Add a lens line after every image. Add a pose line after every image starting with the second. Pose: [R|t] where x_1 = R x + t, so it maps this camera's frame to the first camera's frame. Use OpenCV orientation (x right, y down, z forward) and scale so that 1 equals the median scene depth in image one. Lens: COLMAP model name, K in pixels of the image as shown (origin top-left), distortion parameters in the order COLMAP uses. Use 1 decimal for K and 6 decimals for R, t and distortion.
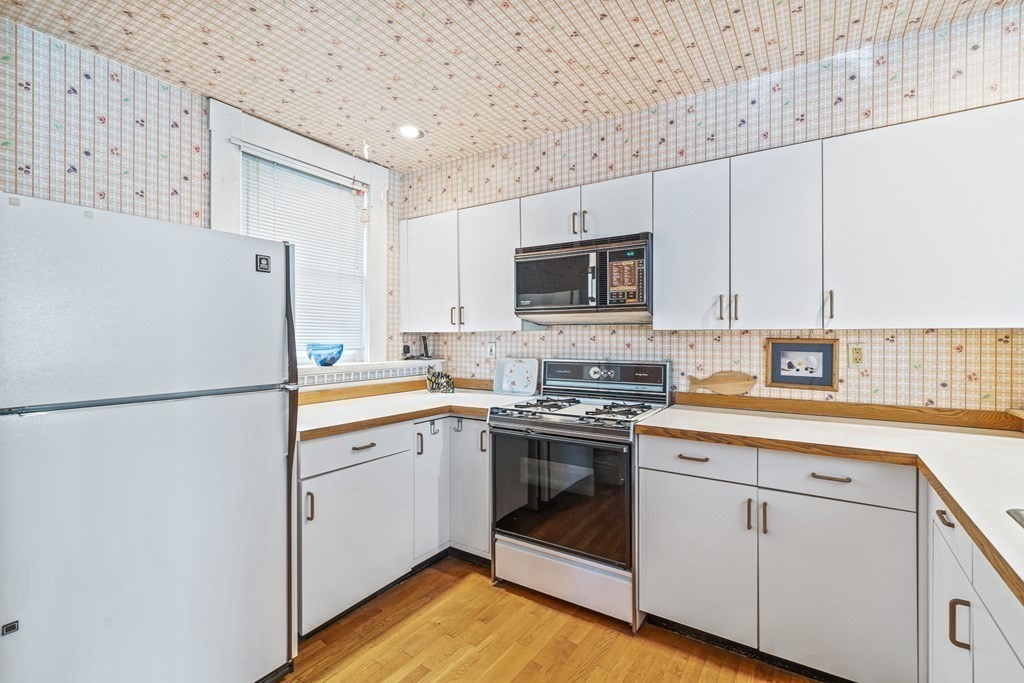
lens RADIAL K [[463.4, 0, 508.6], [0, 463.4, 340.3], [0, 0, 1]] dist [-0.003922, 0.000473]
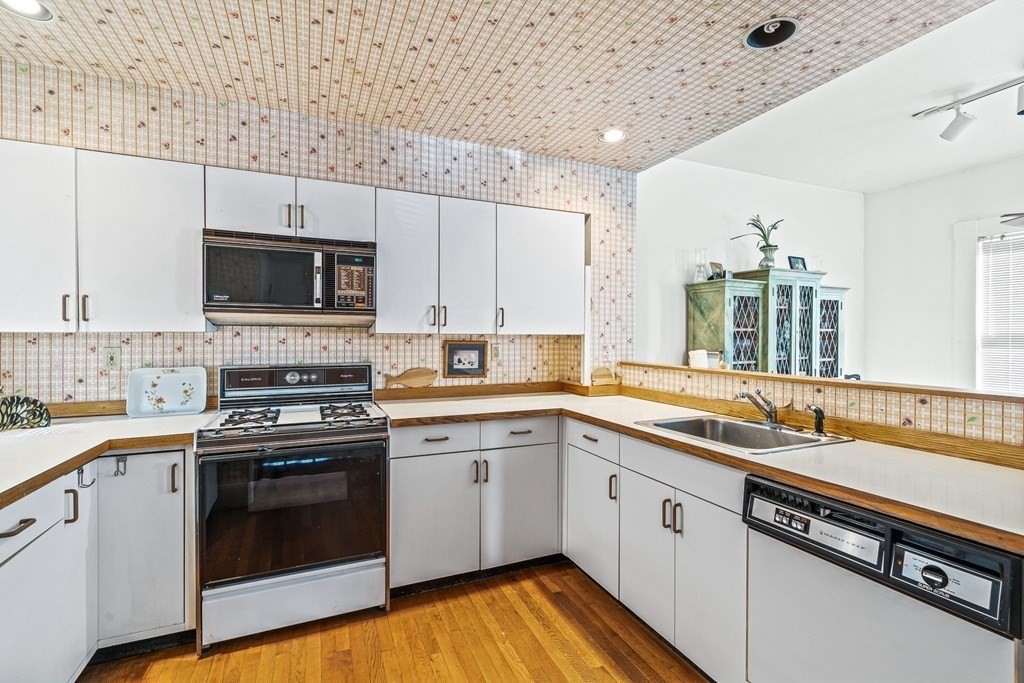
lens RADIAL K [[463.4, 0, 507.3], [0, 463.4, 344.4], [0, 0, 1]] dist [-0.003922, 0.000473]
pose [[0.539159, -0.009300, 0.842153, -0.433165], [0.005674, 0.999956, 0.007410, -0.002236], [-0.842185, 0.000784, 0.539188, 0.155008]]
